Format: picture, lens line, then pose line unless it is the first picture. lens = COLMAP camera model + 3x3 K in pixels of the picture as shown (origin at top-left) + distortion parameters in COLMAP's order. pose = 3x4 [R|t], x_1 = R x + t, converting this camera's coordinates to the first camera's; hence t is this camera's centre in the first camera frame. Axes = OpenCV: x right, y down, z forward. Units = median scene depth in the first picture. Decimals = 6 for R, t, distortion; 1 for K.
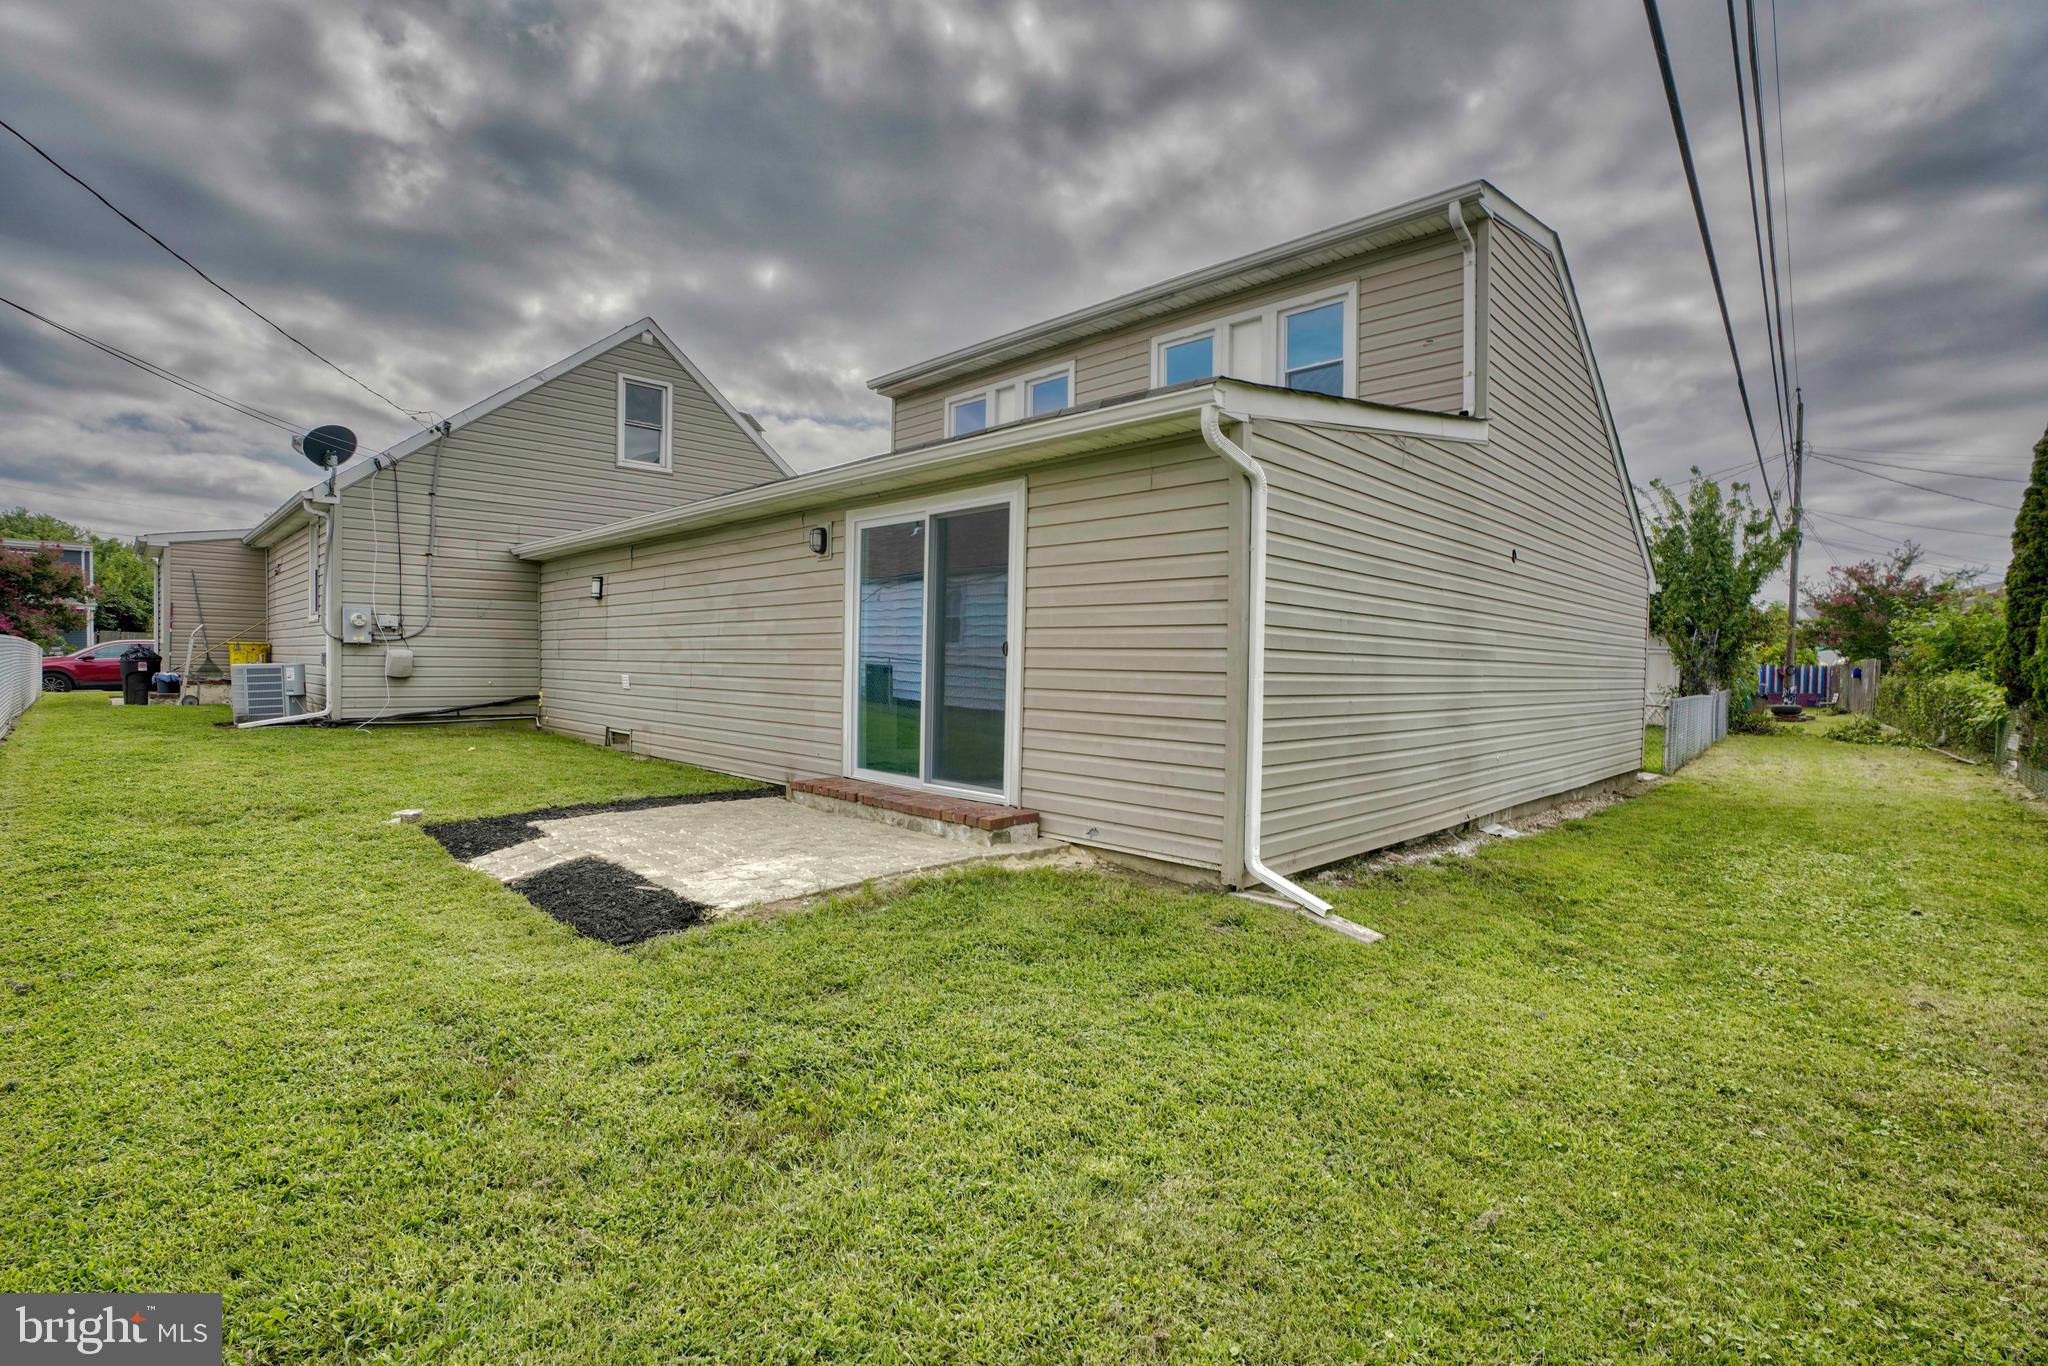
lens RADIAL K [[944.8, 0, 1020.6], [0, 944.8, 675.6], [0, 0, 1]] dist [-0.068815, 0.025959]
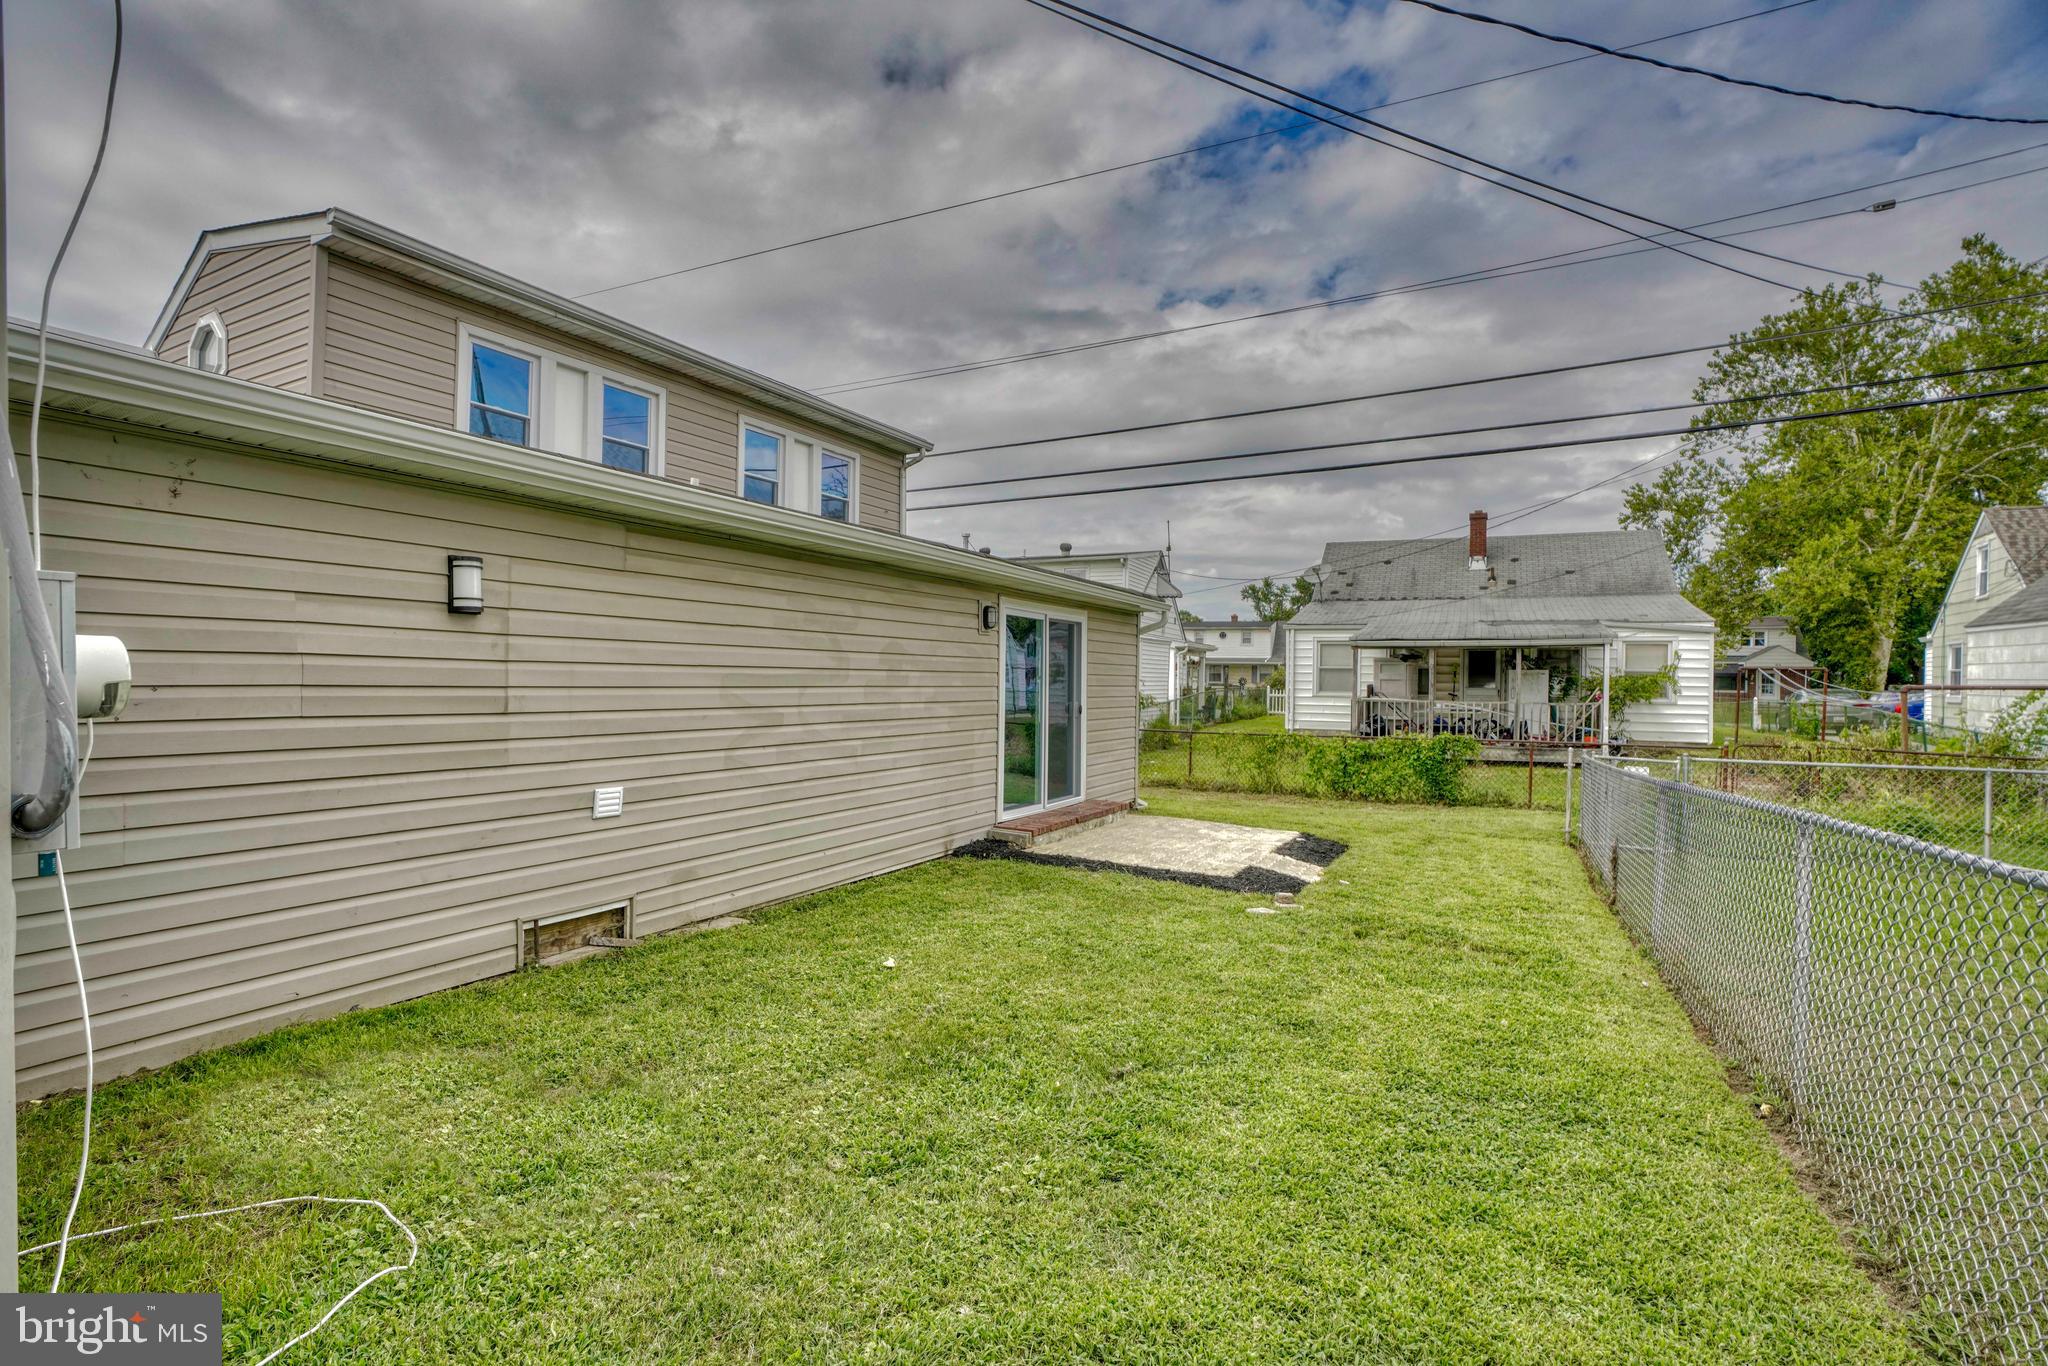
lens RADIAL K [[944.8, 0, 1024.3], [0, 944.8, 685.5], [0, 0, 1]] dist [-0.068815, 0.025959]
pose [[-0.291543, -0.009281, 0.956513, -1.162364], [0.012286, 0.999834, 0.013446, -0.069789], [-0.956479, 0.015672, -0.291380, 1.160415]]
